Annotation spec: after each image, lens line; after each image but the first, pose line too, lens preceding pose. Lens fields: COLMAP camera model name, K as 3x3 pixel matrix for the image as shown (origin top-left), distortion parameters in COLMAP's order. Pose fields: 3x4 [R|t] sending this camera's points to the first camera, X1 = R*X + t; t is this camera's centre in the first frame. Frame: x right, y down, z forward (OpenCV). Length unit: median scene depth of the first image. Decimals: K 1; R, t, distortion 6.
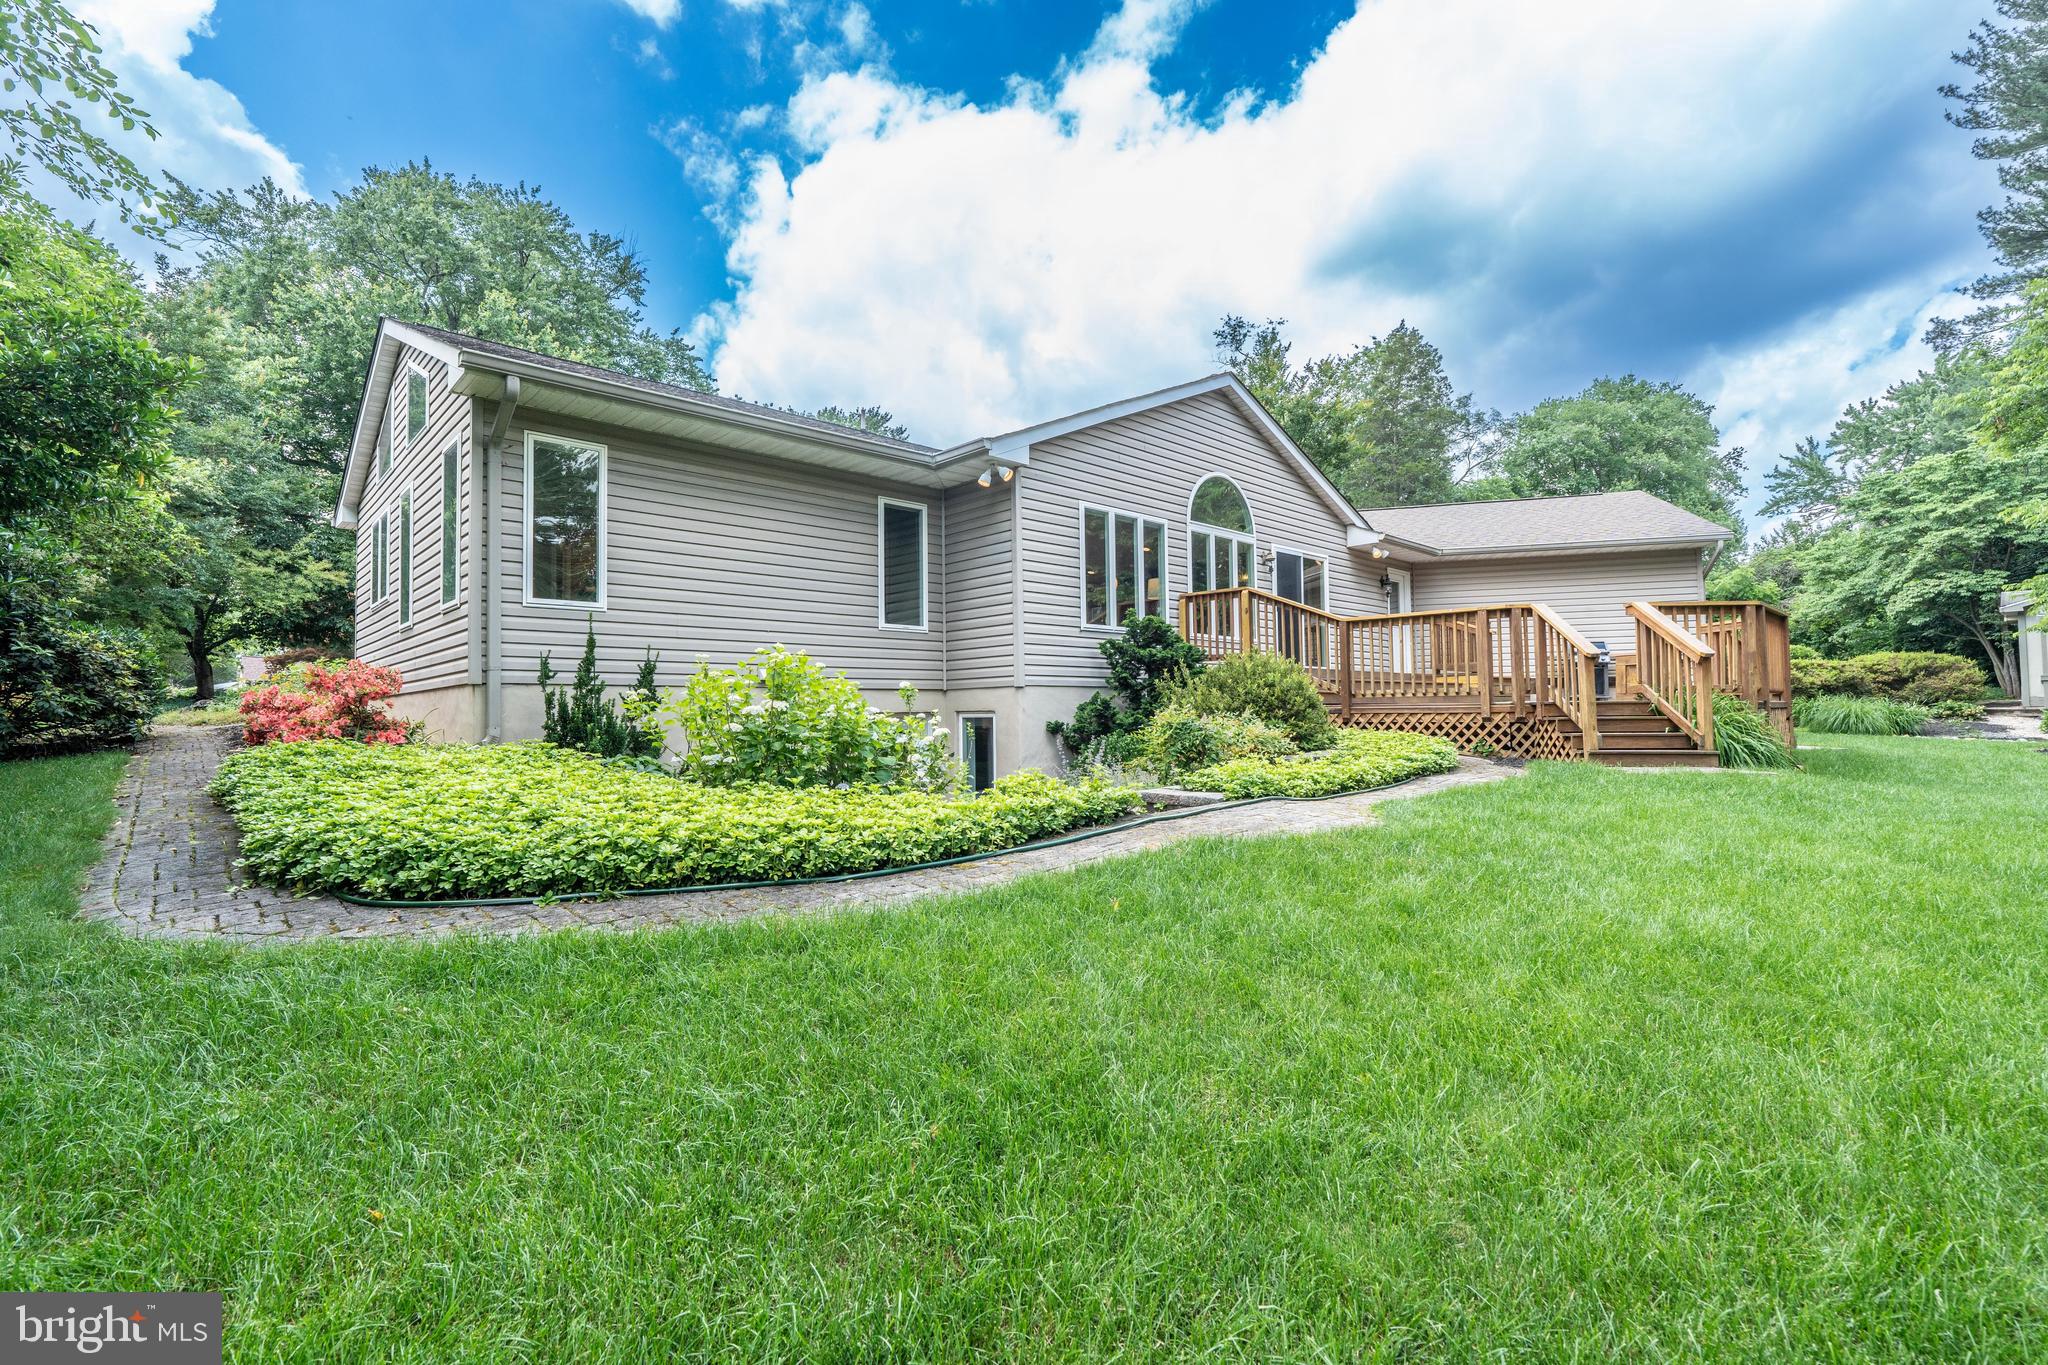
lens RADIAL K [[935.7, 0, 1023.2], [0, 935.7, 682.7], [0, 0, 1]] dist [-0.007507, 0.003094]
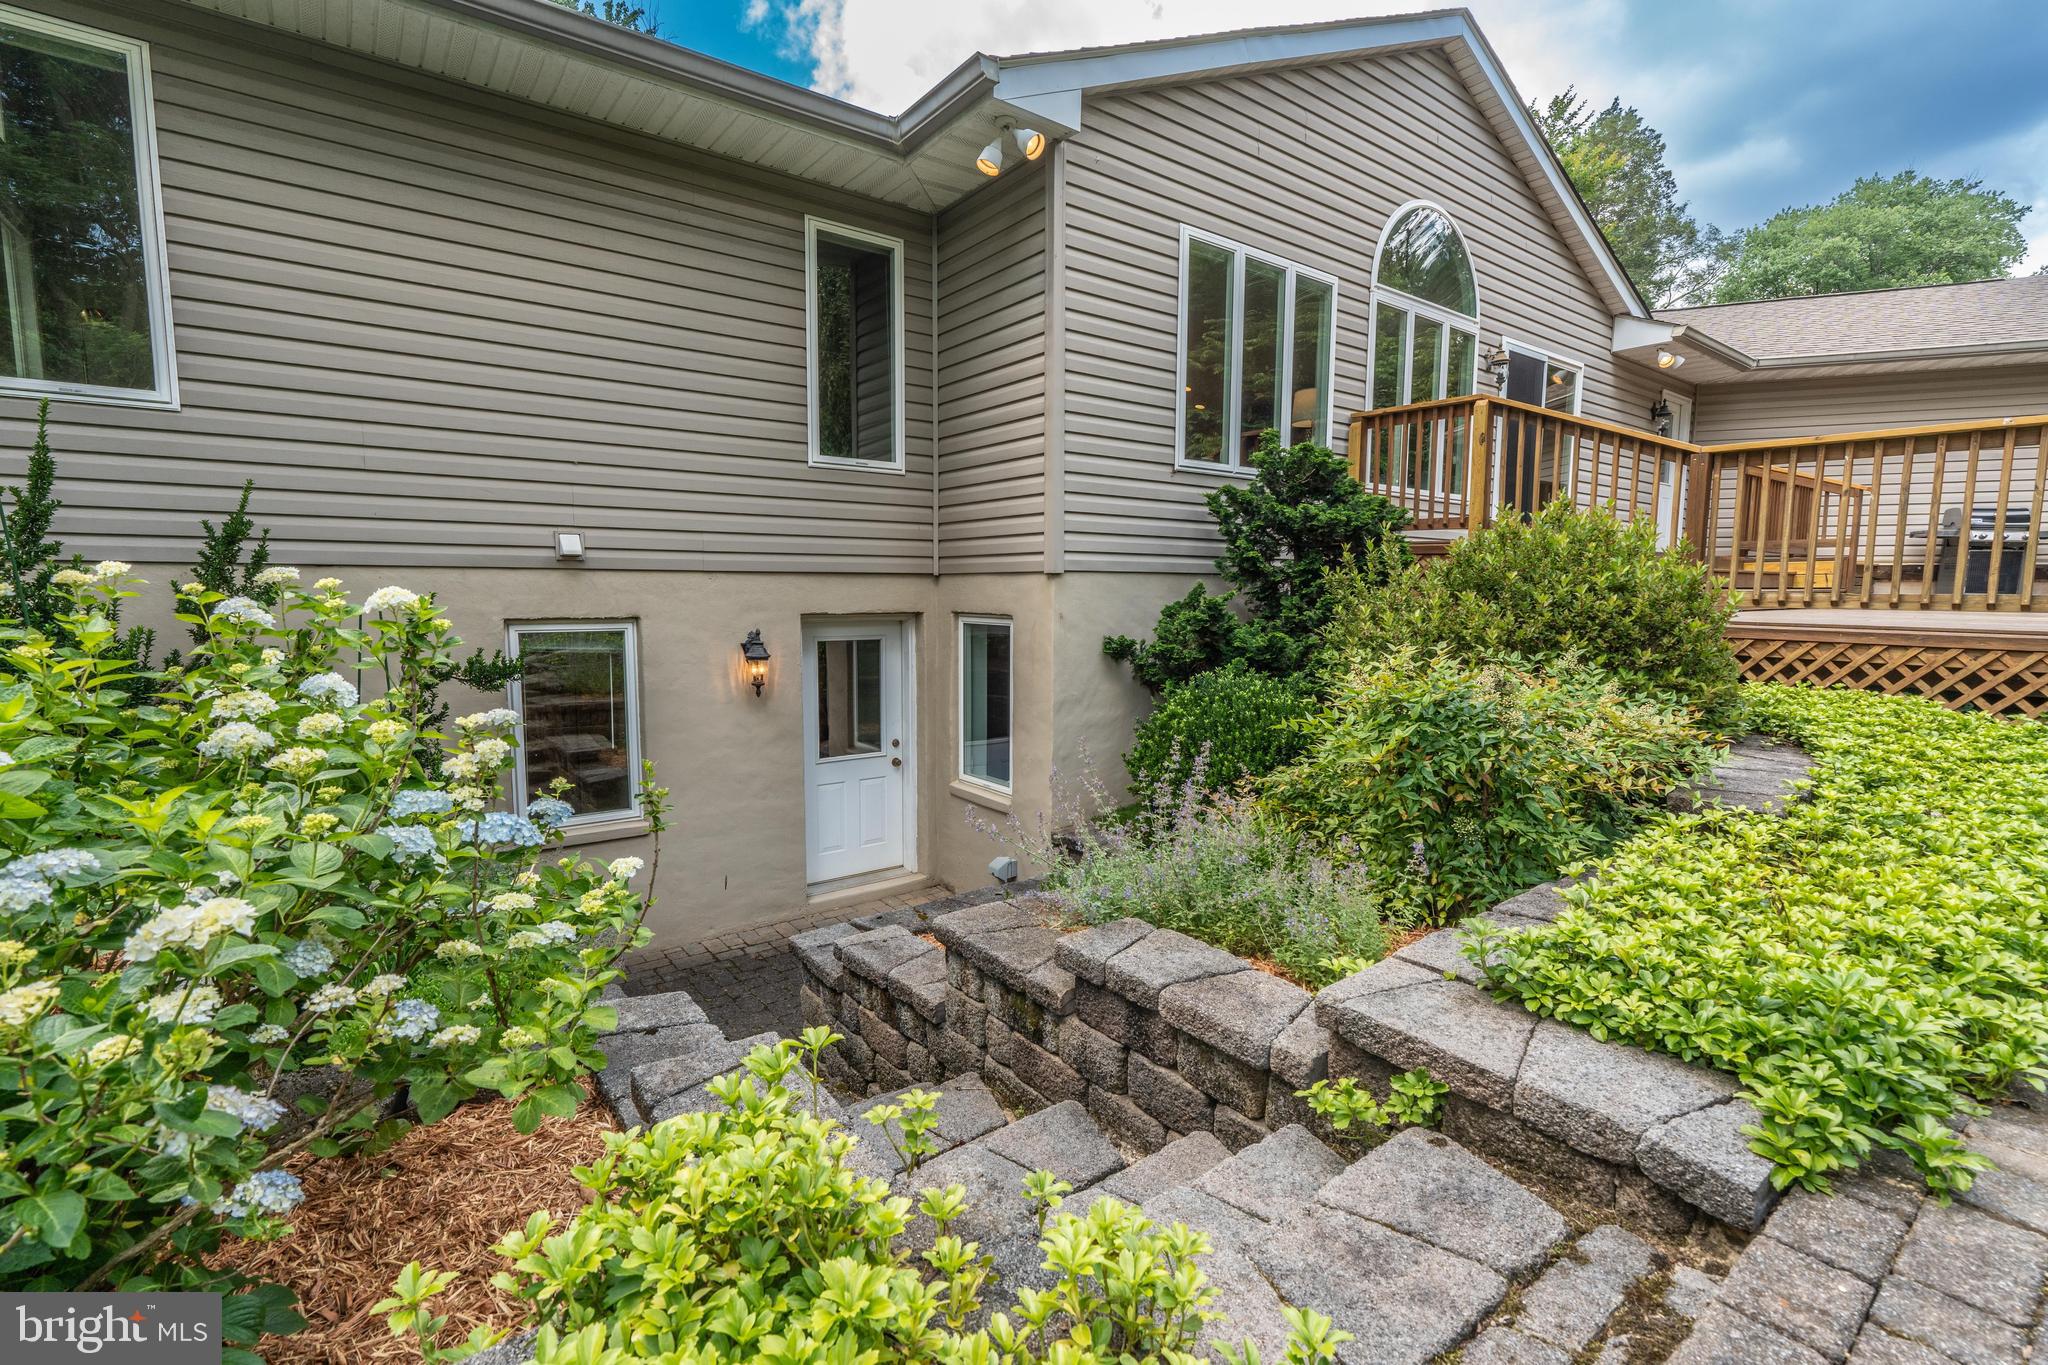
lens RADIAL K [[935.7, 0, 1017.3], [0, 935.7, 686.2], [0, 0, 1]] dist [-0.007507, 0.003094]
pose [[0.993109, 0.030771, -0.113087, 0.035468], [-0.014486, 0.989746, 0.142103, -0.007264], [0.116300, -0.139486, 0.983371, 0.422574]]
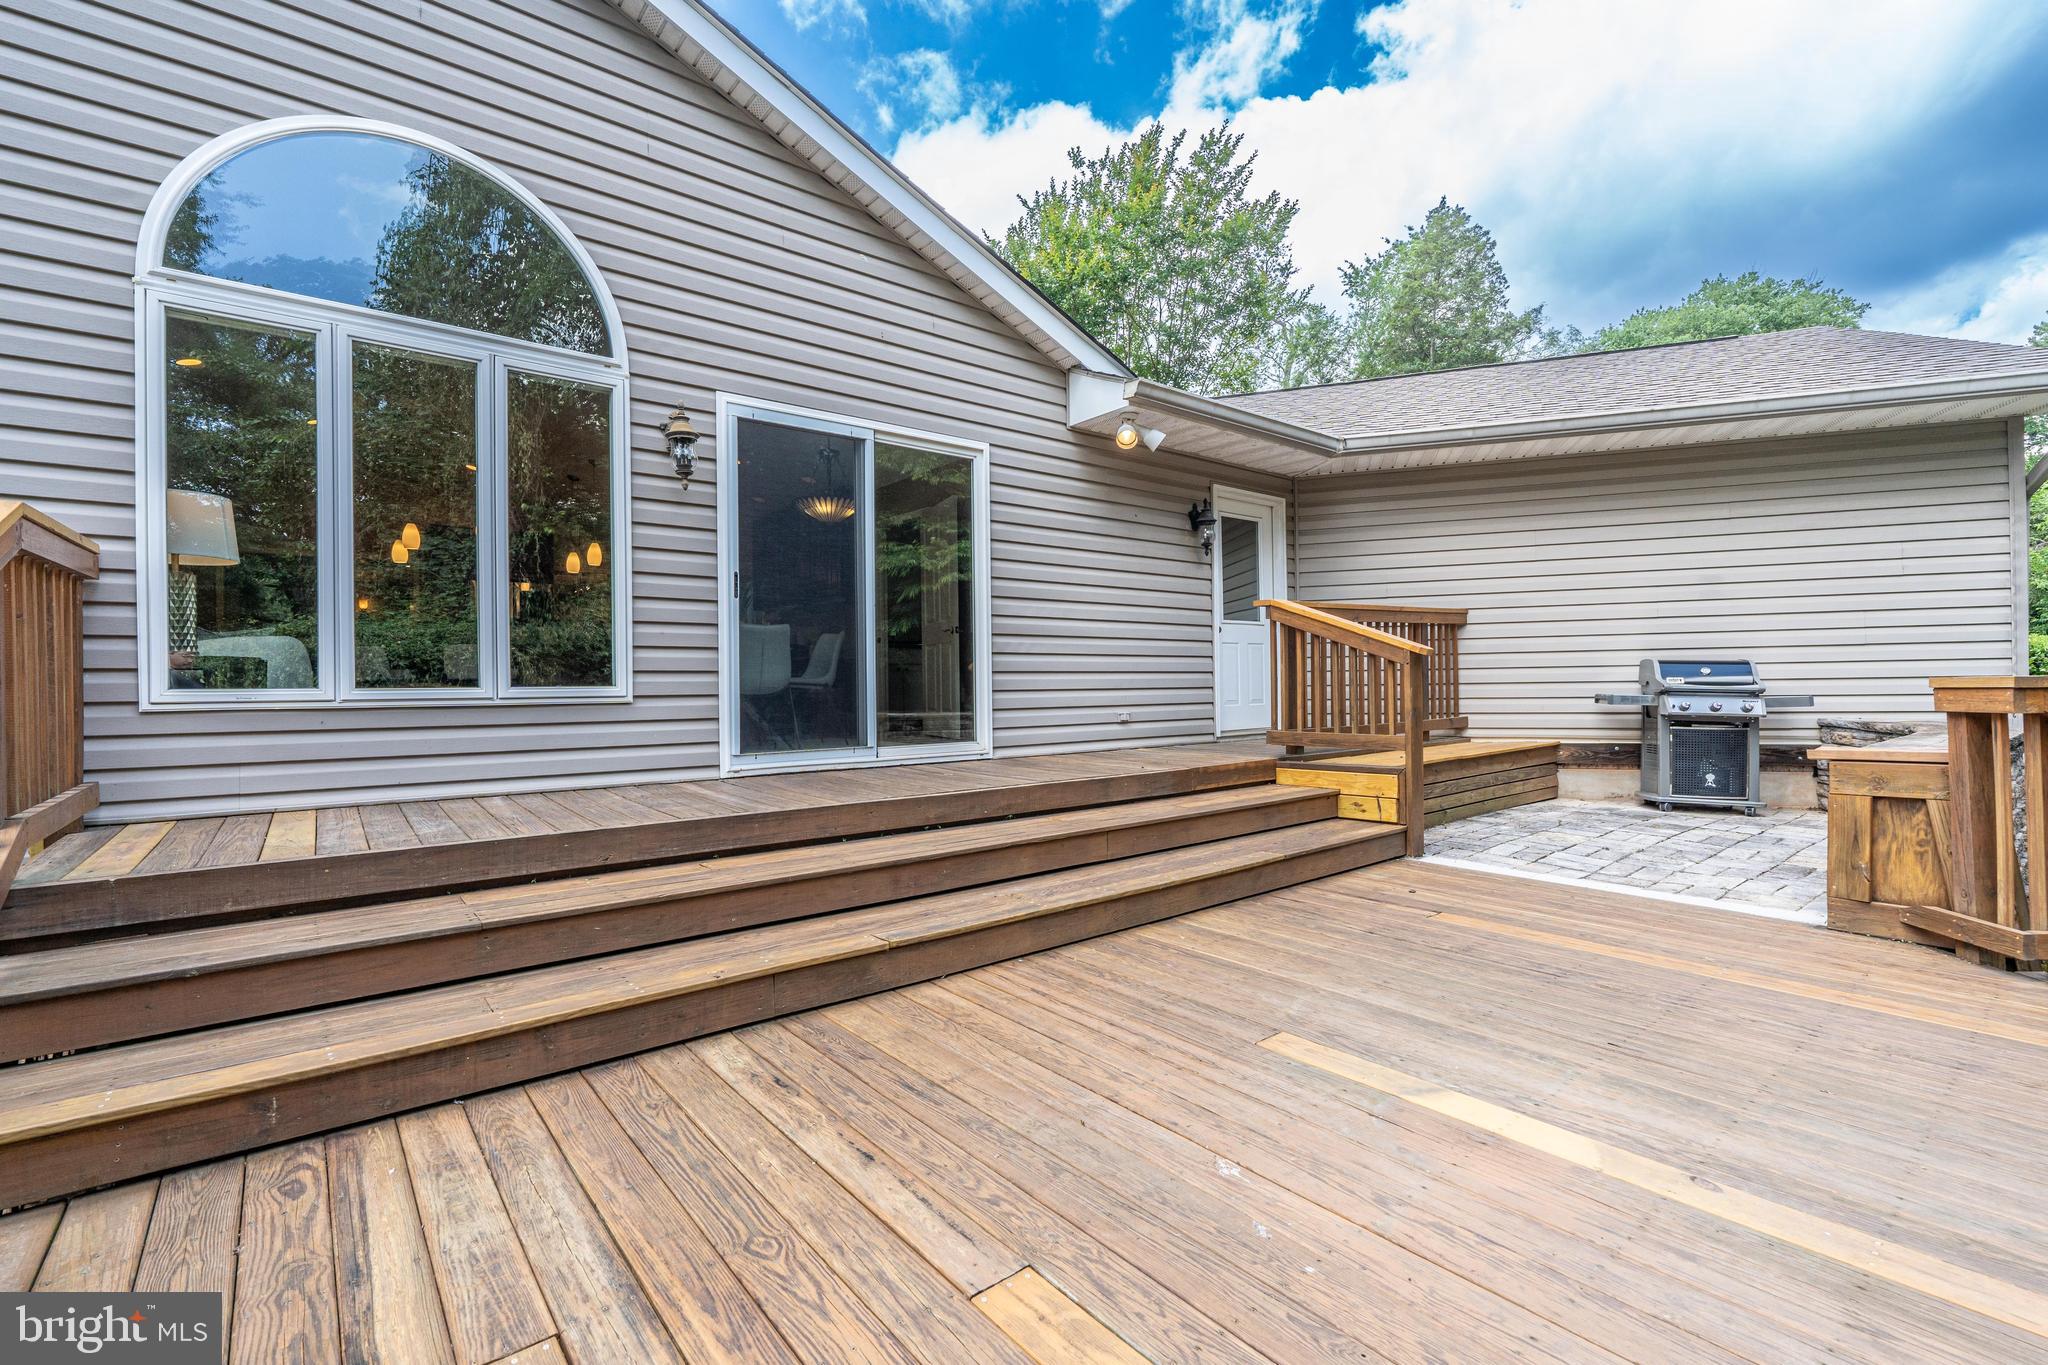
lens RADIAL K [[935.7, 0, 1014.2], [0, 935.7, 672.9], [0, 0, 1]] dist [-0.007507, 0.003094]
pose [[0.996814, 0.000985, -0.079749, 0.497971], [0.001060, 0.999672, 0.025602, -0.071696], [0.079748, -0.025605, 0.996486, 0.842909]]
